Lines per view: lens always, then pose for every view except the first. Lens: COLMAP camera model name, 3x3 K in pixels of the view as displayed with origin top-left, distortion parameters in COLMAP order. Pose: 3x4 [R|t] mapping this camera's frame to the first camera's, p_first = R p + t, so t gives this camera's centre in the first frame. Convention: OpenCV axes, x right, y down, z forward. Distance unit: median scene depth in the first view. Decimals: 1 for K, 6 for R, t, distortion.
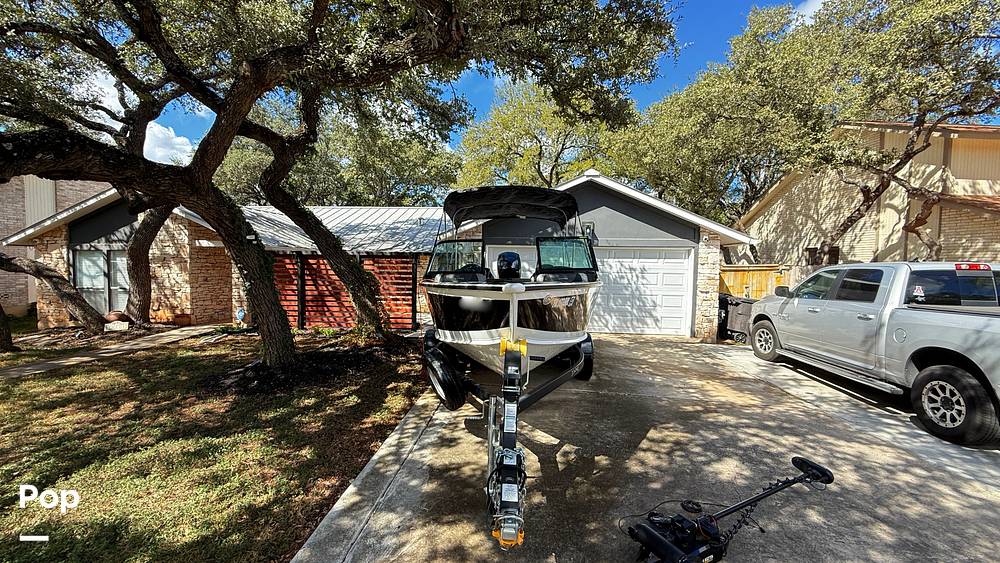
lens RADIAL K [[399.4, 0, 497.6], [0, 399.4, 281.7], [0, 0, 1]] dist [-0.000005, -0.000136]
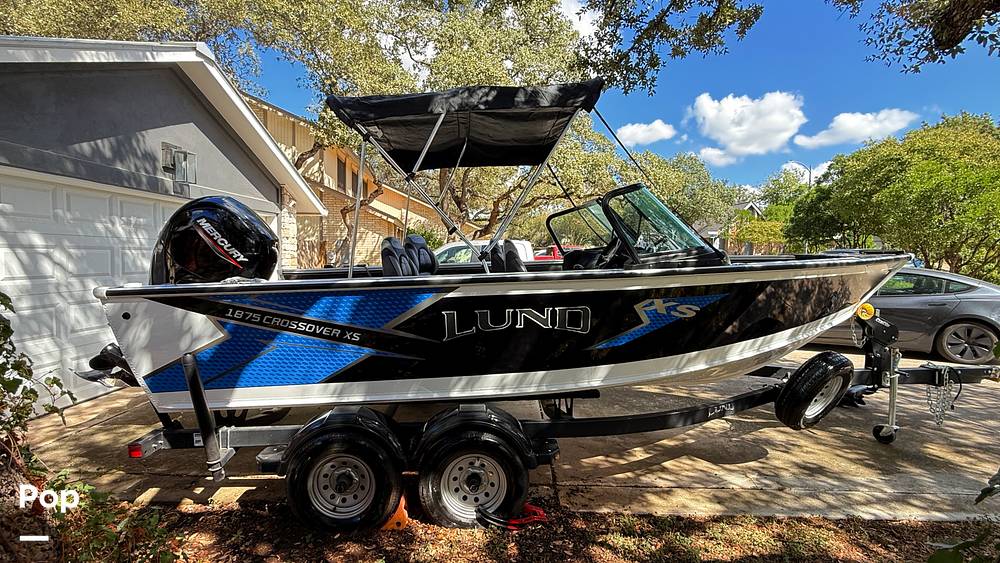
lens RADIAL K [[442.2, 0, 515.9], [0, 442.2, 281.4], [0, 0, 1]] dist [-0.002121, -0.000627]
pose [[-0.080068, -0.075113, 0.993955, -0.858359], [0.025116, 0.996688, 0.077342, -0.036352], [-0.996473, 0.031157, -0.077916, 1.558748]]
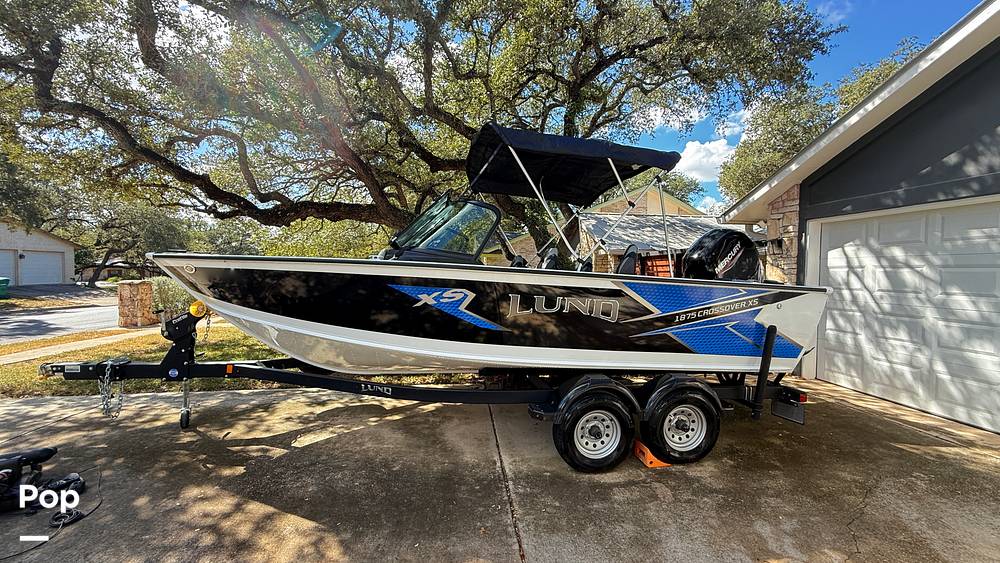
lens RADIAL K [[398.5, 0, 500.0], [0, 398.5, 281.5], [0, 0, 1]] dist [-0.000674, -0.000511]
pose [[0.191866, 0.008626, -0.981383, 1.050499], [-0.047247, 0.998883, -0.000458, 0.027140], [0.980283, 0.046455, 0.192060, 1.223769]]
